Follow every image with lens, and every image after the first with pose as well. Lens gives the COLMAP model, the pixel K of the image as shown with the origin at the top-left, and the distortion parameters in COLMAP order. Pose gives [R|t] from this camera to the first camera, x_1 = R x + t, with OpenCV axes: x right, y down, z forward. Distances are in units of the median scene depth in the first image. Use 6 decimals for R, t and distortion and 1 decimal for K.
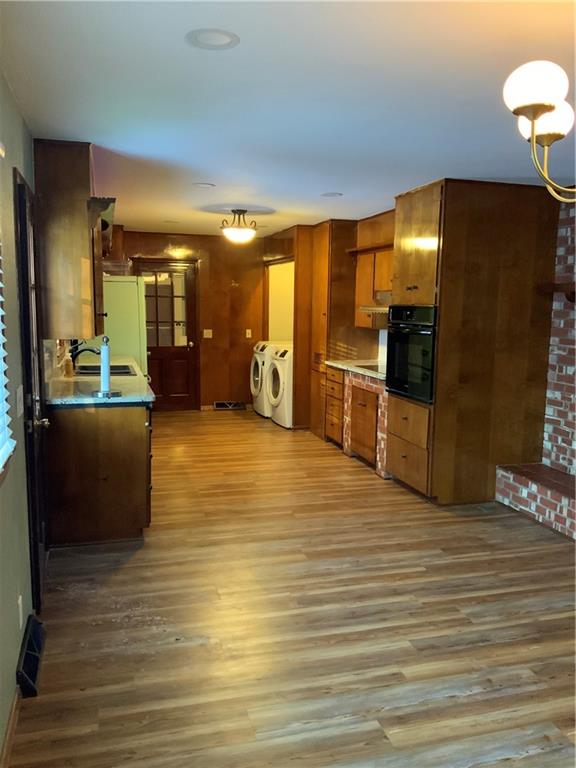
lens RADIAL K [[641.1, 0, 284.0], [0, 641.1, 381.0], [0, 0, 1]] dist [0.090235, -0.138404]
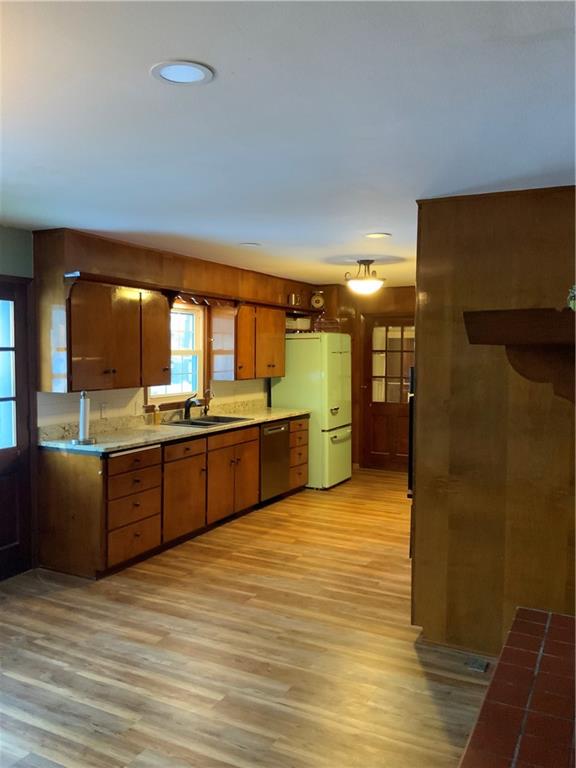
lens RADIAL K [[641.1, 0, 284.2], [0, 641.1, 381.8], [0, 0, 1]] dist [0.090235, -0.138404]
pose [[0.720324, 0.027087, -0.693109, 0.660853], [-0.081265, 0.995651, -0.045545, -0.053170], [0.688861, 0.089133, 0.719393, 0.363344]]
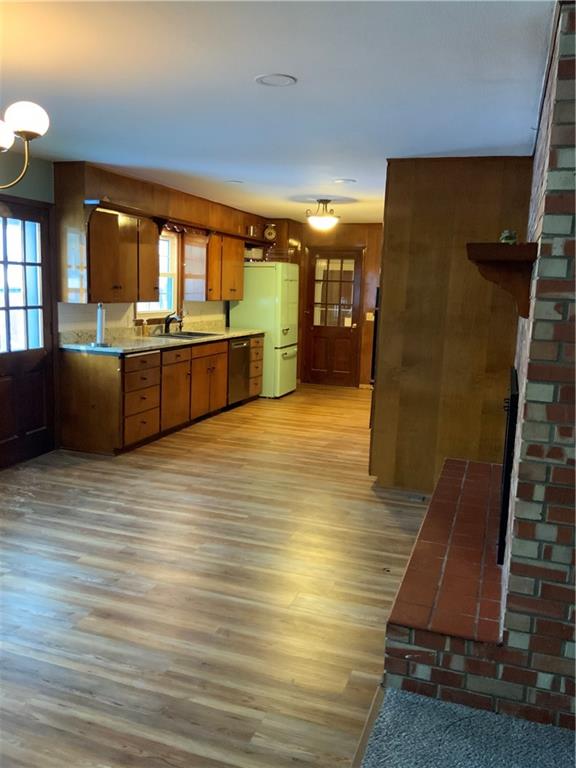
lens RADIAL K [[641.1, 0, 285.2], [0, 641.1, 383.4], [0, 0, 1]] dist [0.090235, -0.138404]
pose [[0.810703, 0.103210, -0.576288, 0.725769], [-0.094356, 0.994504, 0.045374, 0.001825], [0.577804, 0.017591, 0.815986, 0.099995]]
